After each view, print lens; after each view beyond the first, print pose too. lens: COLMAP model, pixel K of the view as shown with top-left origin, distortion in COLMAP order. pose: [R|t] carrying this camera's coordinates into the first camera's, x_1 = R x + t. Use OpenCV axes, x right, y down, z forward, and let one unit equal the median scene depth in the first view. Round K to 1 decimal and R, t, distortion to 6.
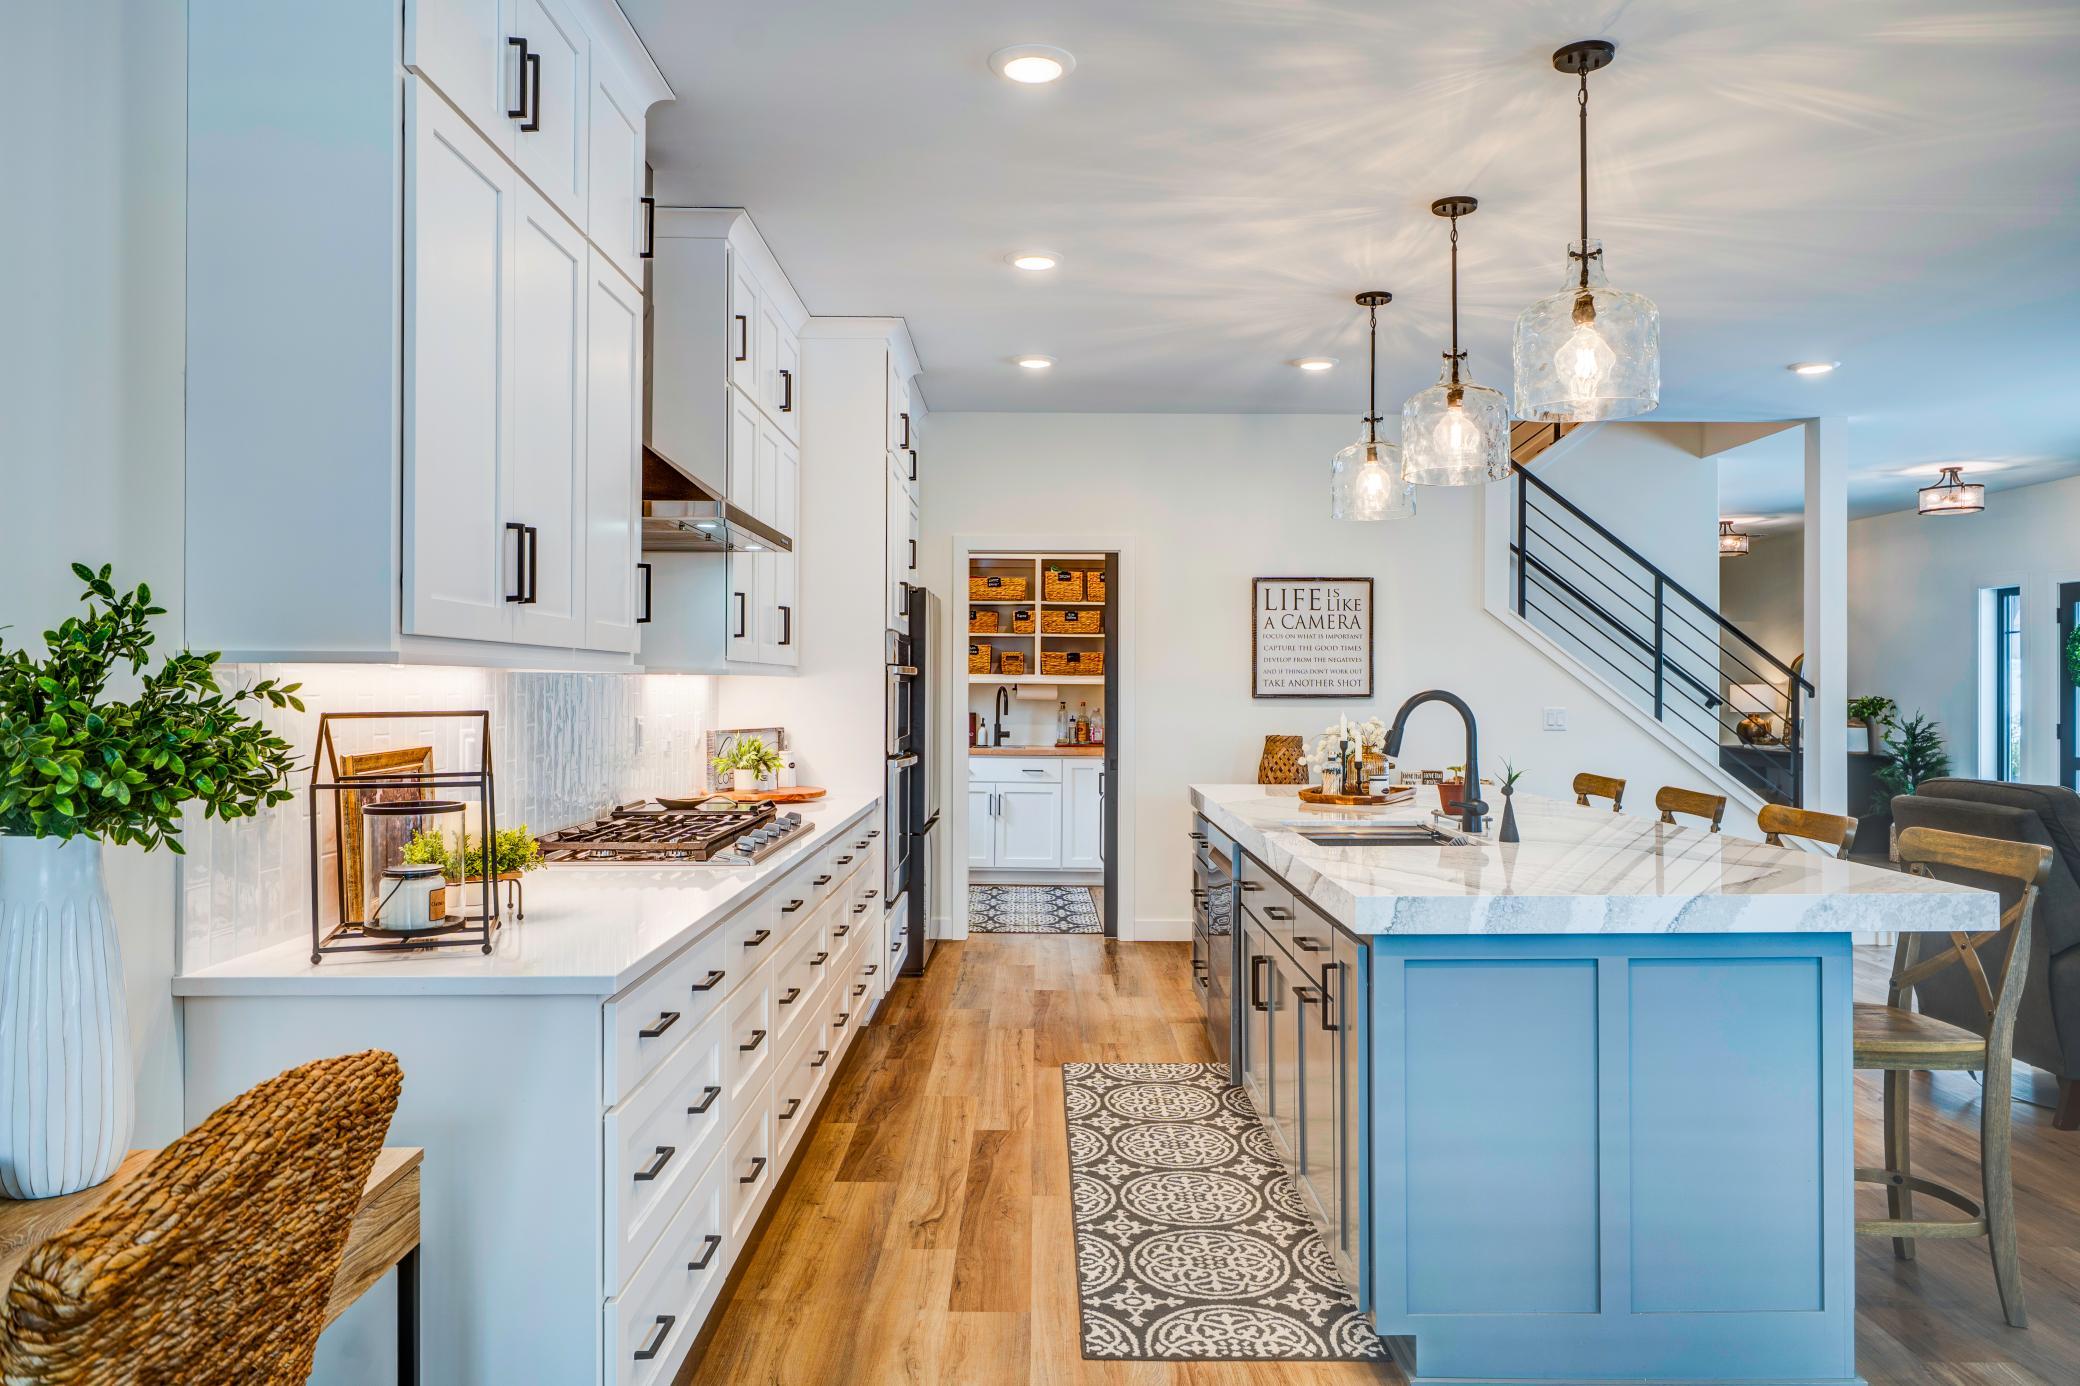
lens RADIAL K [[1412.0, 0, 976.0], [0, 1412.0, 691.9], [0, 0, 1]] dist [0.001829, -0.000980]
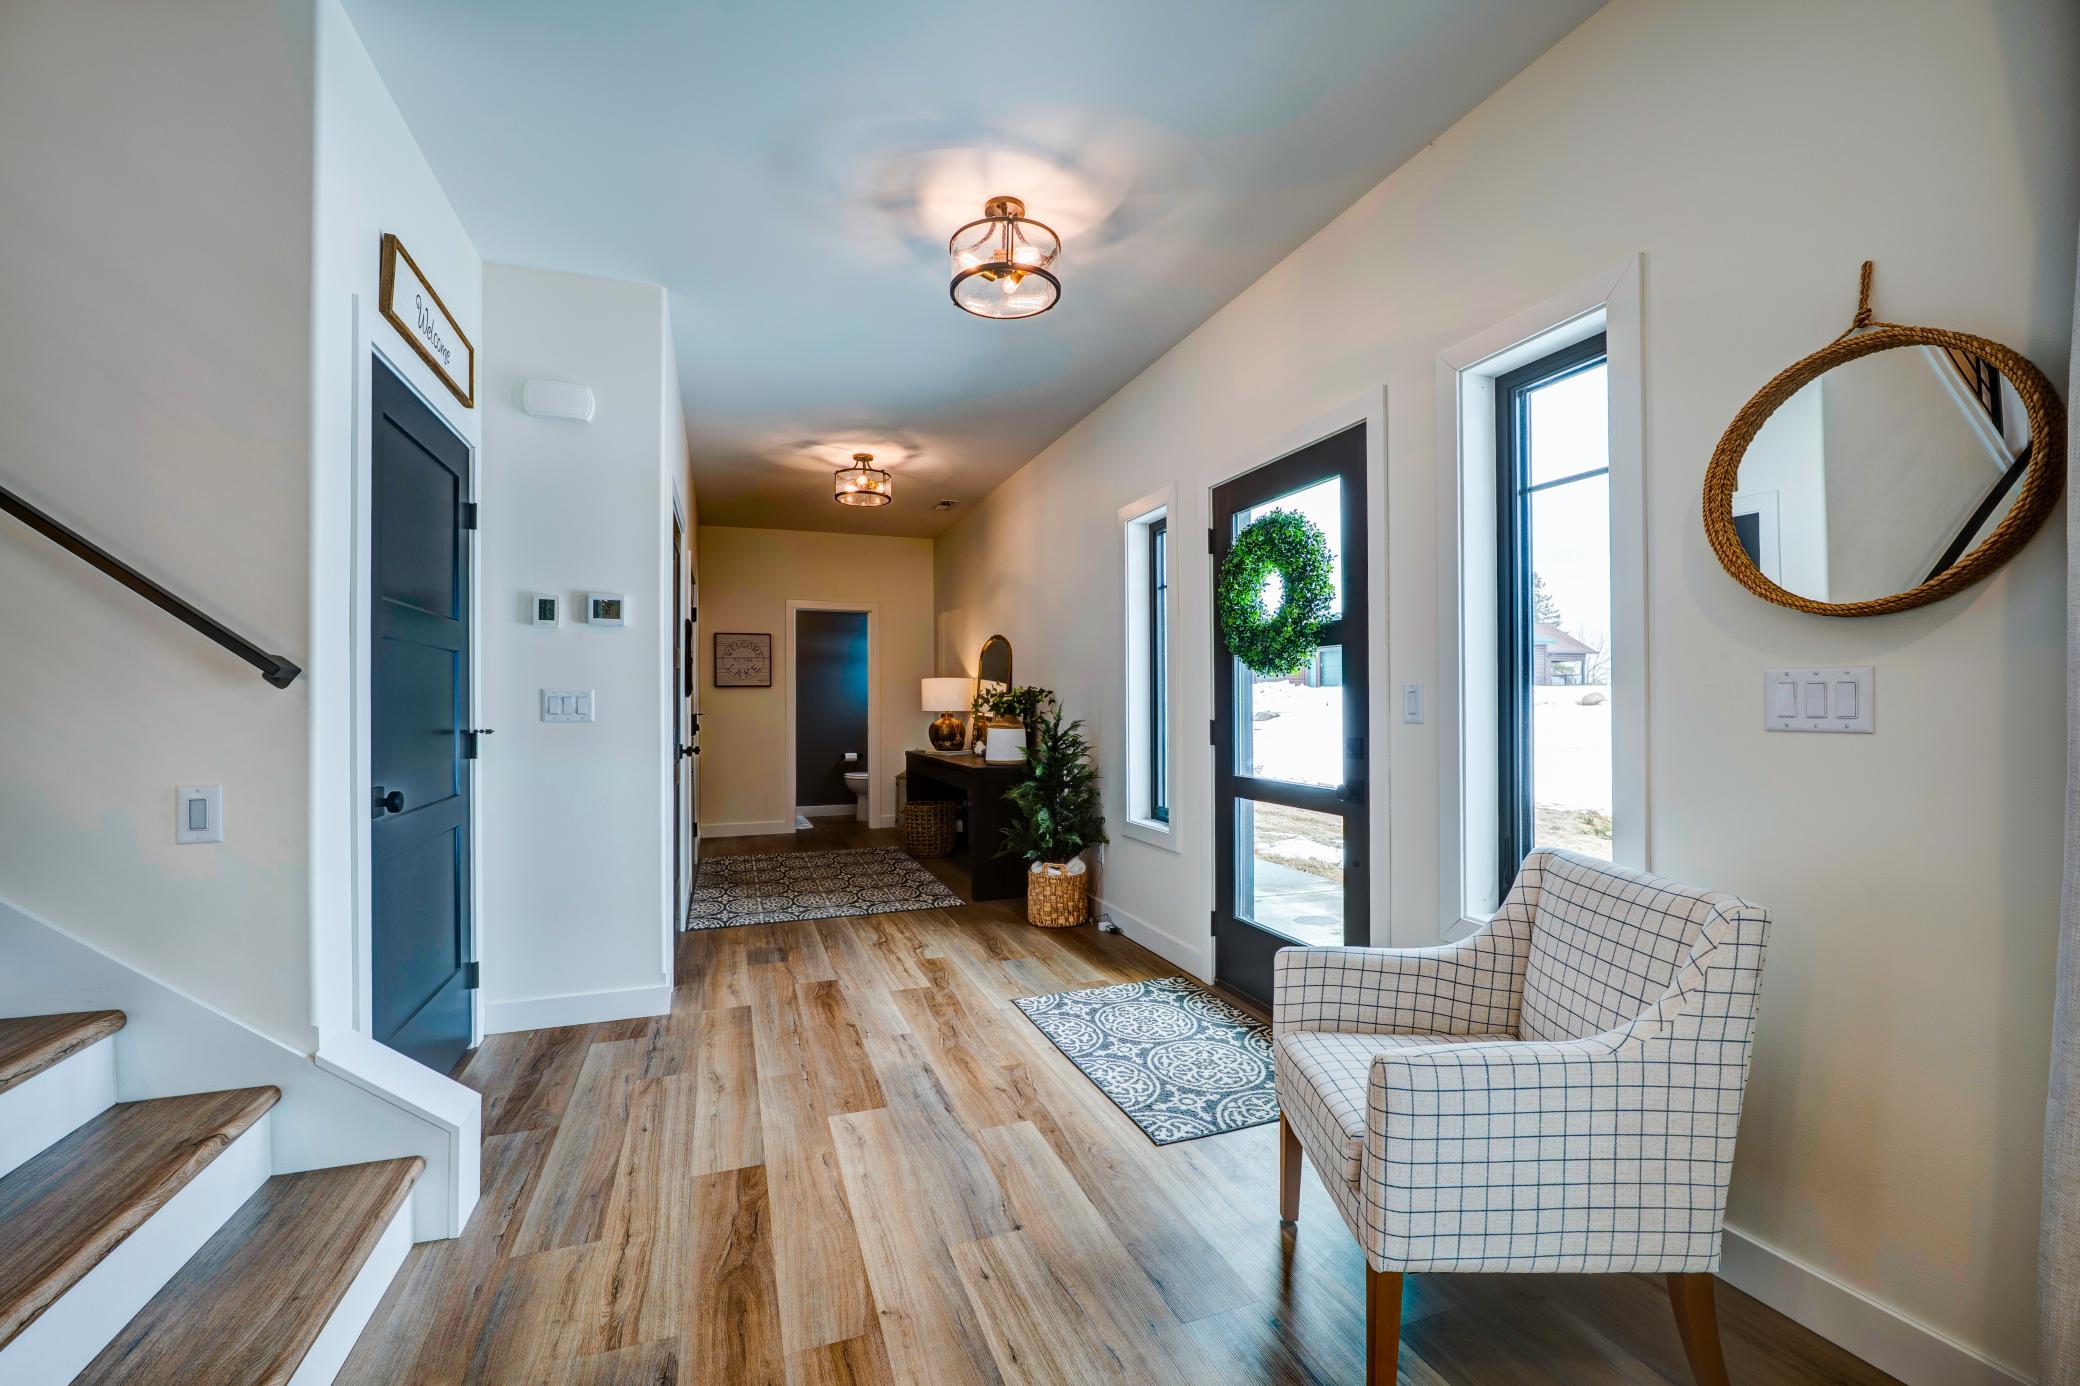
lens RADIAL K [[854.3, 0, 1046.0], [0, 854.3, 694.1], [0, 0, 1]] dist [-0.013674, -0.000035]
pose [[0.922554, -0.003485, 0.385852, 0.589410], [0.008664, 0.999894, -0.011682, 0.015728], [-0.385770, 0.014120, 0.922487, 0.727800]]
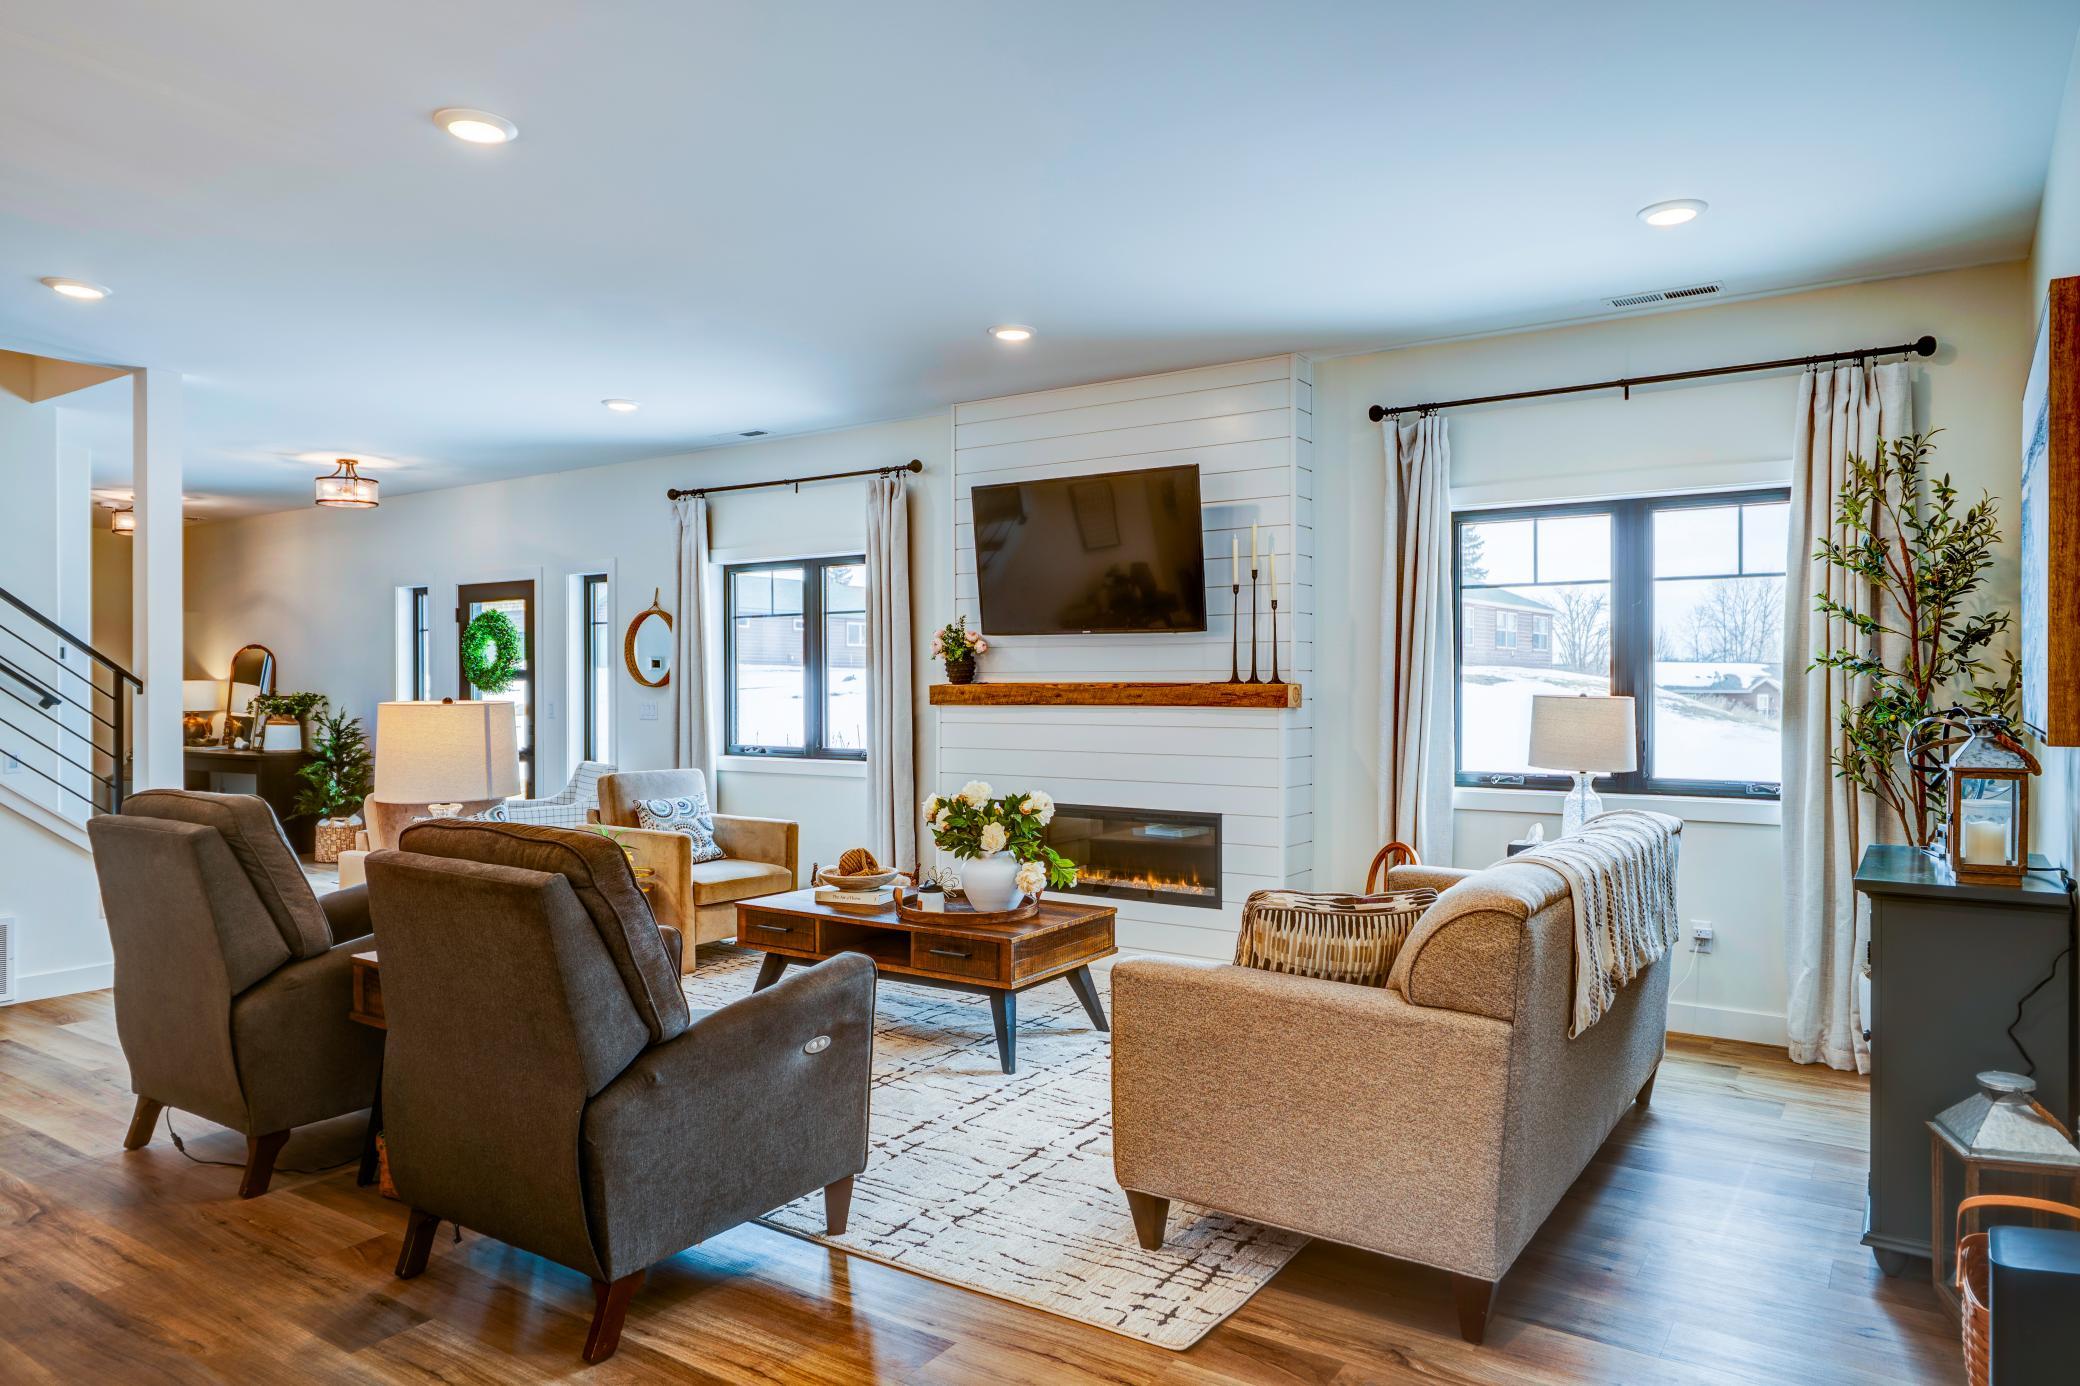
lens RADIAL K [[1412.0, 0, 1048.8], [0, 1412.0, 695.9], [0, 0, 1]] dist [0.001829, -0.000980]
pose [[0.548185, -0.006554, 0.836331, 0.129845], [0.002507, 0.999978, 0.006193, 0.000860], [-0.836353, -0.001298, 0.548189, 0.051264]]
